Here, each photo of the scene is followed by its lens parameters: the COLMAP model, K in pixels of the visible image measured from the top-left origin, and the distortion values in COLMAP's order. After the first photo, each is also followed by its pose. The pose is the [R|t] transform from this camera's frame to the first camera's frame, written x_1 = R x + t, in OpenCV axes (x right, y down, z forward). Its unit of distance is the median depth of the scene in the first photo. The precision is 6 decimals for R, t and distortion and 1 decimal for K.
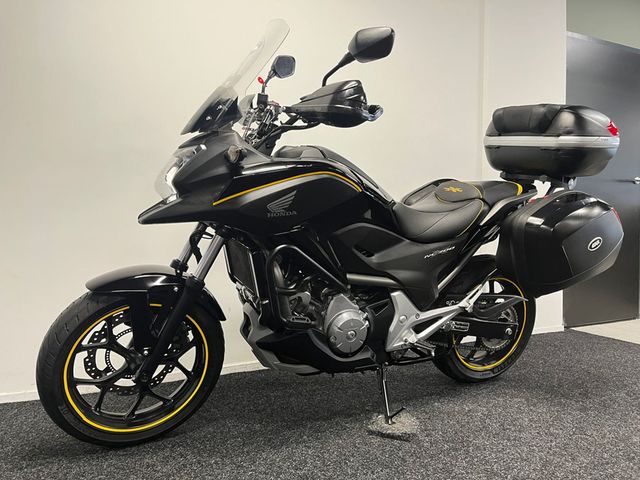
lens RADIAL K [[483.4, 0, 315.9], [0, 483.4, 240.9], [0, 0, 1]] dist [0.064575, -0.016254]
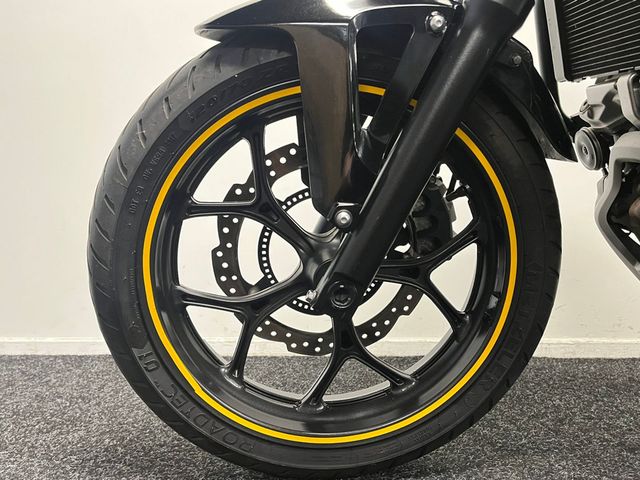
lens RADIAL K [[515.5, 0, 321.7], [0, 515.5, 227.2], [0, 0, 1]] dist [0.038667, -0.005658]
pose [[0.909903, 0.007012, -0.414761, -0.188235], [-0.014859, 0.999766, -0.015694, 0.208673], [0.414554, 0.020443, 0.909795, 0.588149]]
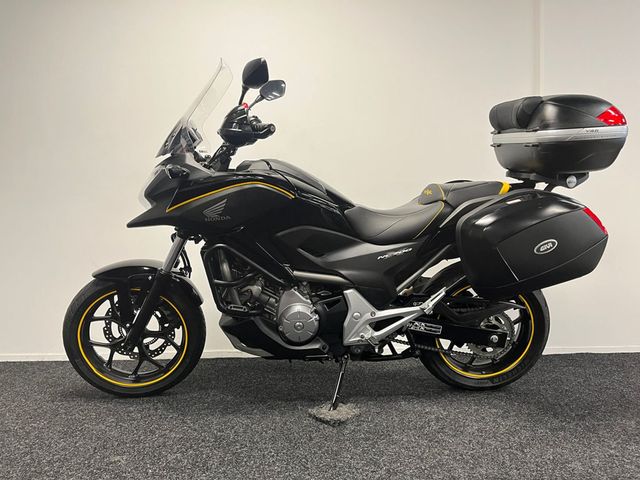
lens RADIAL K [[483.4, 0, 318.1], [0, 483.4, 235.9], [0, 0, 1]] dist [0.064575, -0.016254]
pose [[0.922571, 0.002677, -0.385819, 0.543882], [-0.008671, 0.999867, -0.013796, 0.001685], [0.385730, 0.016073, 0.922472, -0.014496]]
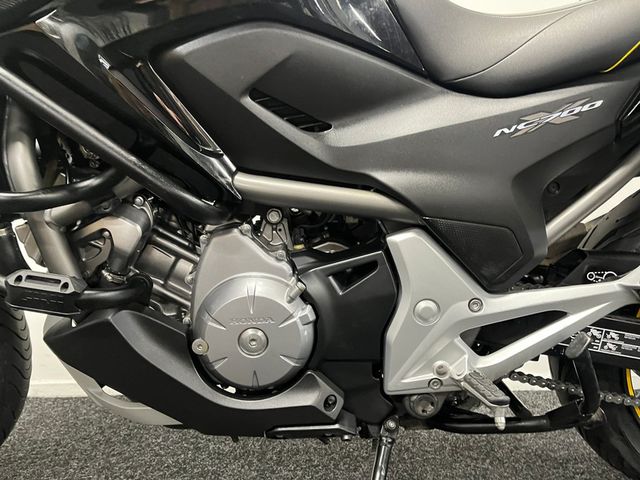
lens RADIAL K [[515.5, 0, 320.6], [0, 515.5, 242.9], [0, 0, 1]] dist [0.038667, -0.005658]
pose [[0.914768, 0.008778, -0.403884, 0.279350], [-0.007650, 0.999961, 0.004406, 0.117856], [0.403907, -0.000940, 0.914800, 0.659793]]
